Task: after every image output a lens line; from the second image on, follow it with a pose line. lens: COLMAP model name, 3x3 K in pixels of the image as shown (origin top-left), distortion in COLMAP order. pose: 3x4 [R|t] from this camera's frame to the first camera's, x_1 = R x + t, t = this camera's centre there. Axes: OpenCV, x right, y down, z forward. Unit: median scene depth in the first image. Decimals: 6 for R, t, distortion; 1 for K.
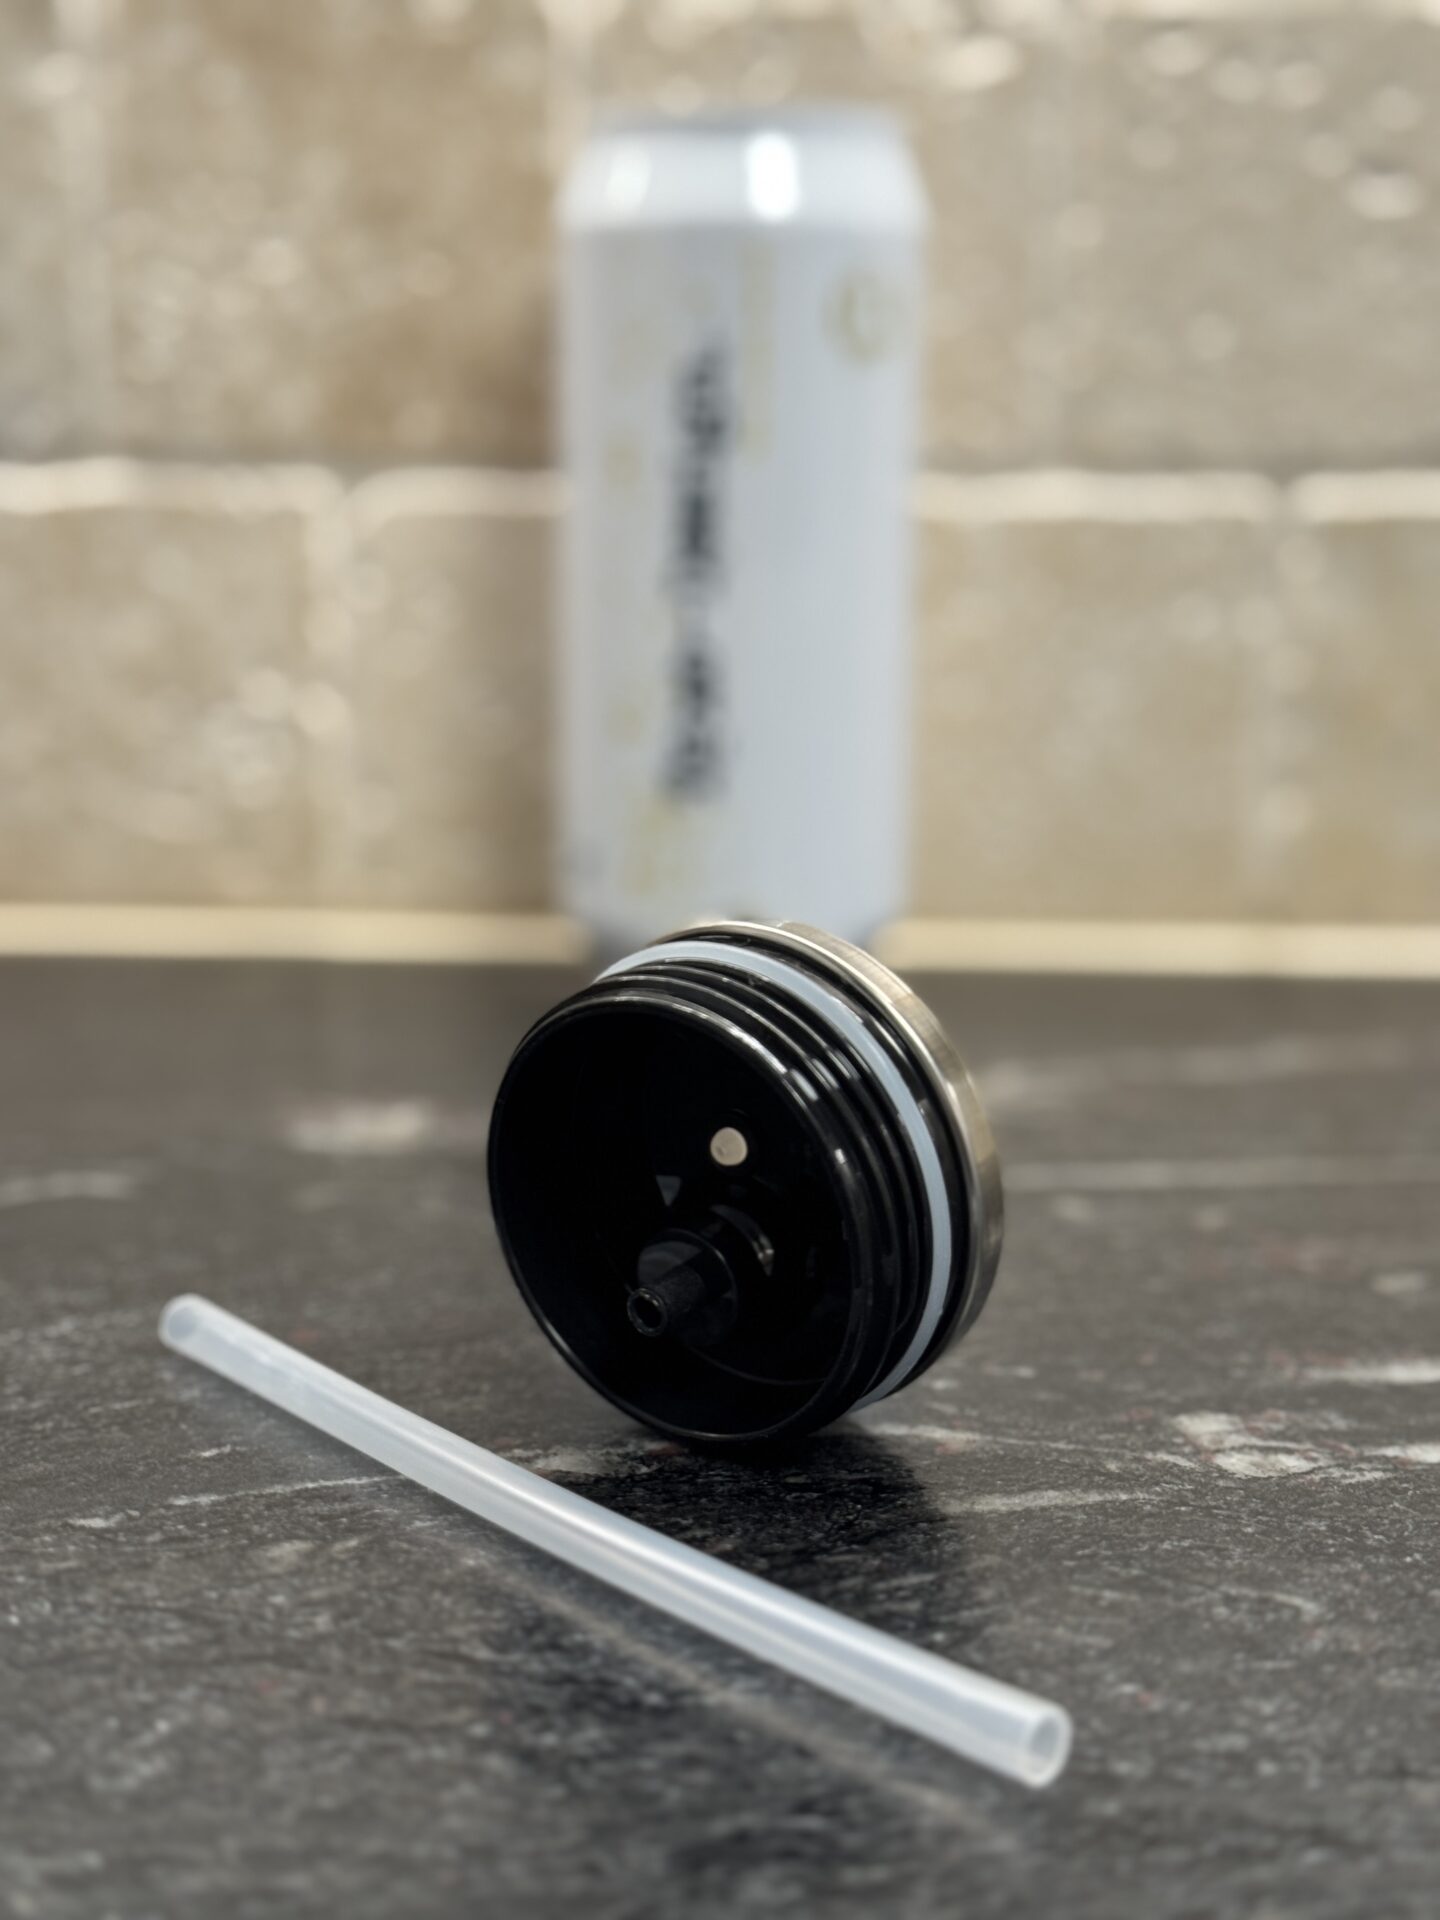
lens RADIAL K [[2796.6, 0, 714.7], [0, 2796.6, 951.0], [0, 0, 1]] dist [0.134324, 0.000000]
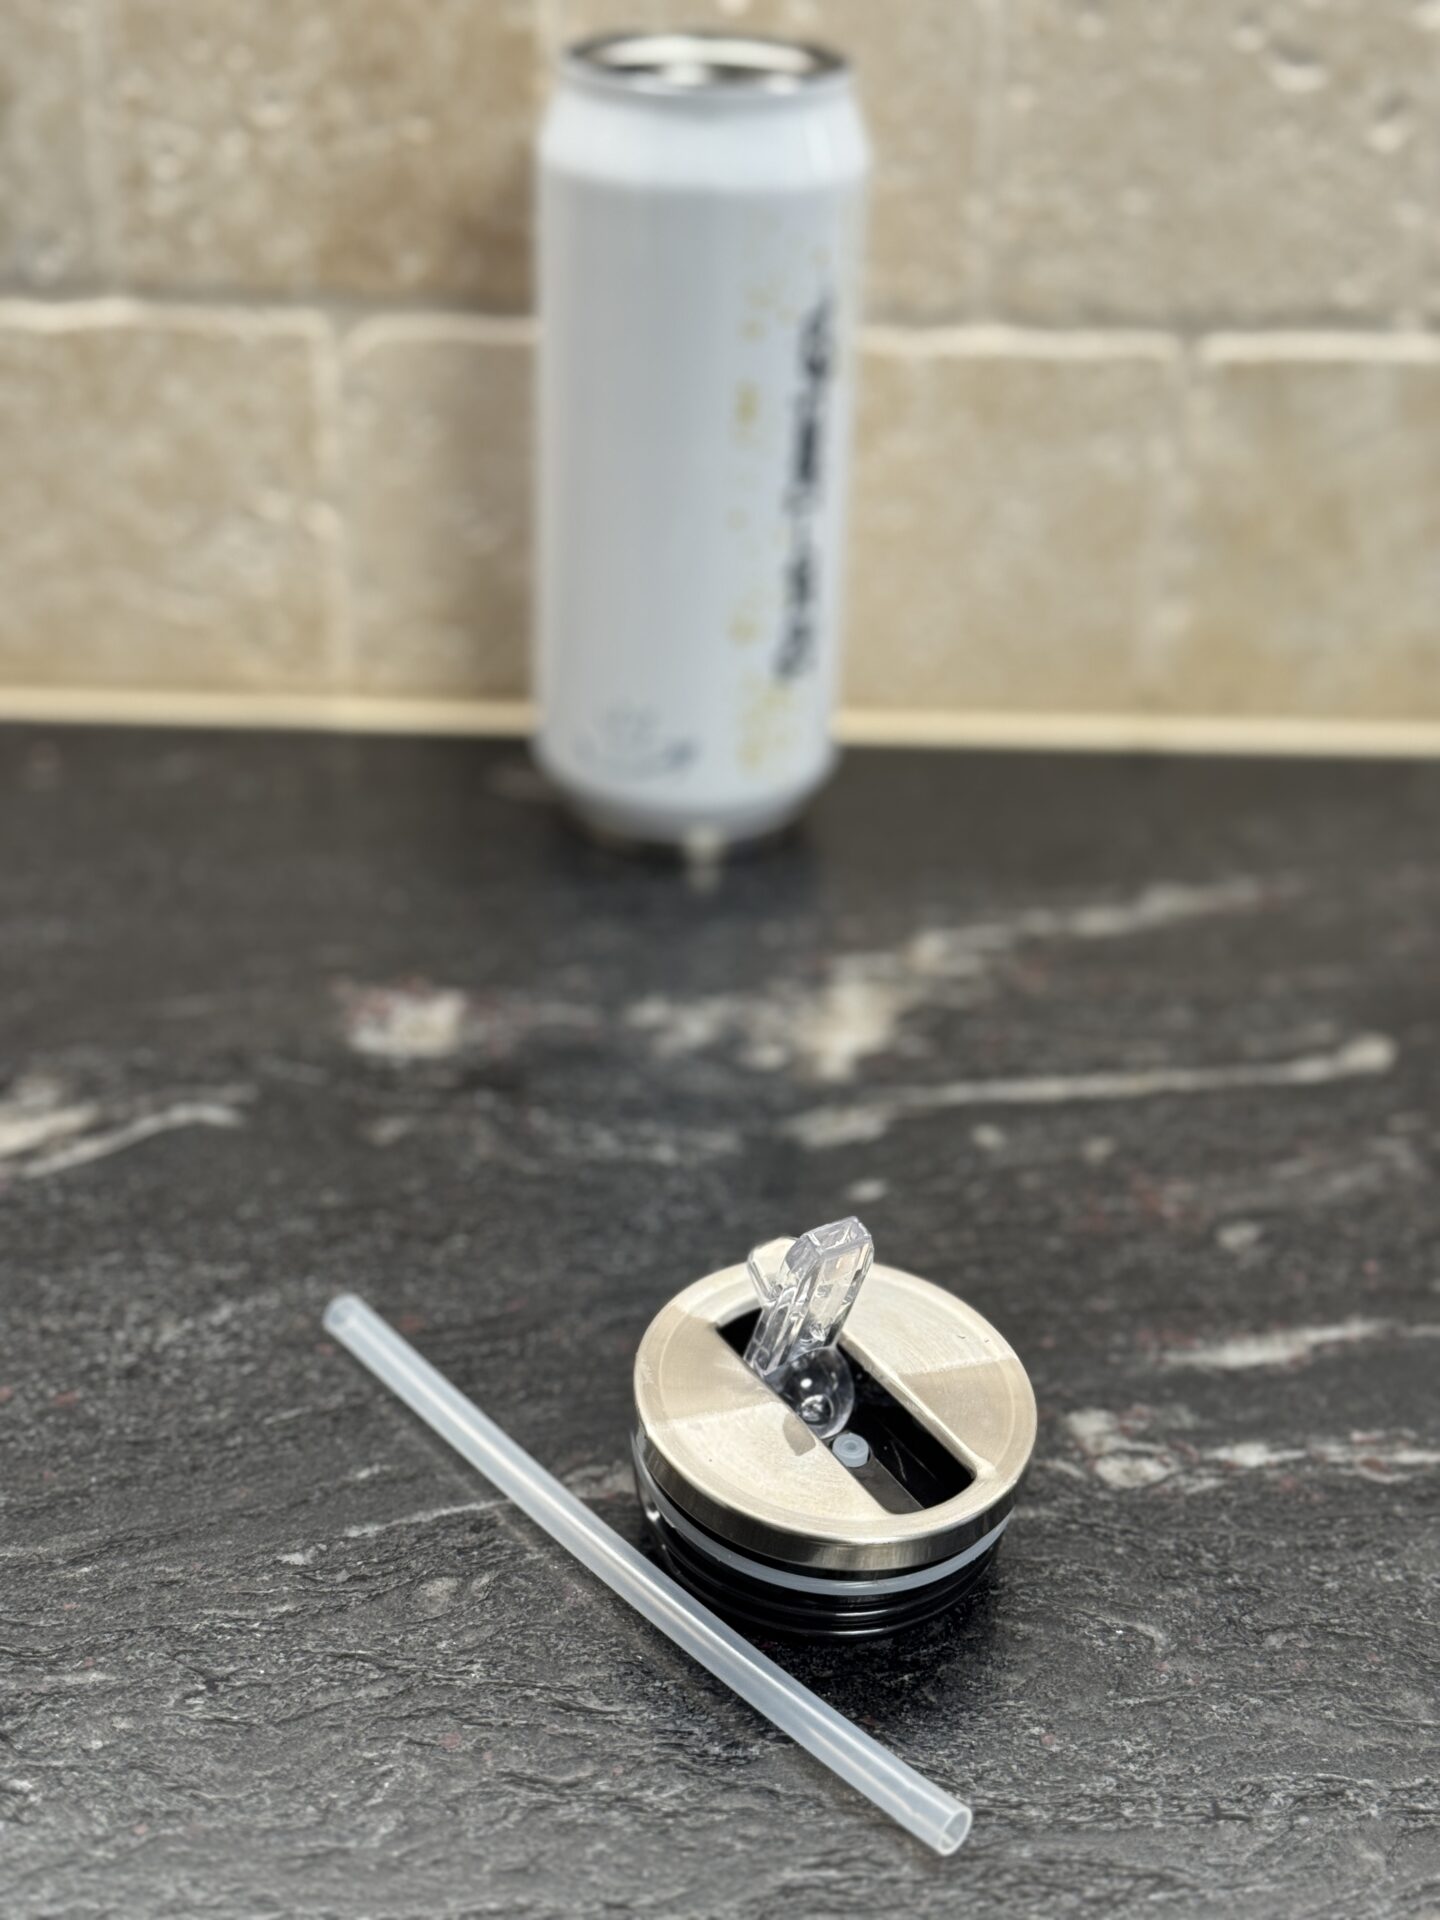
lens RADIAL K [[2796.6, 0, 724.4], [0, 2796.6, 965.6], [0, 0, 1]] dist [0.134324, 0.000000]
pose [[0.998547, -0.001971, 0.053847, -0.067357], [-0.013447, 0.958596, 0.284451, -0.383701], [-0.052178, -0.284762, 0.957177, -0.205409]]
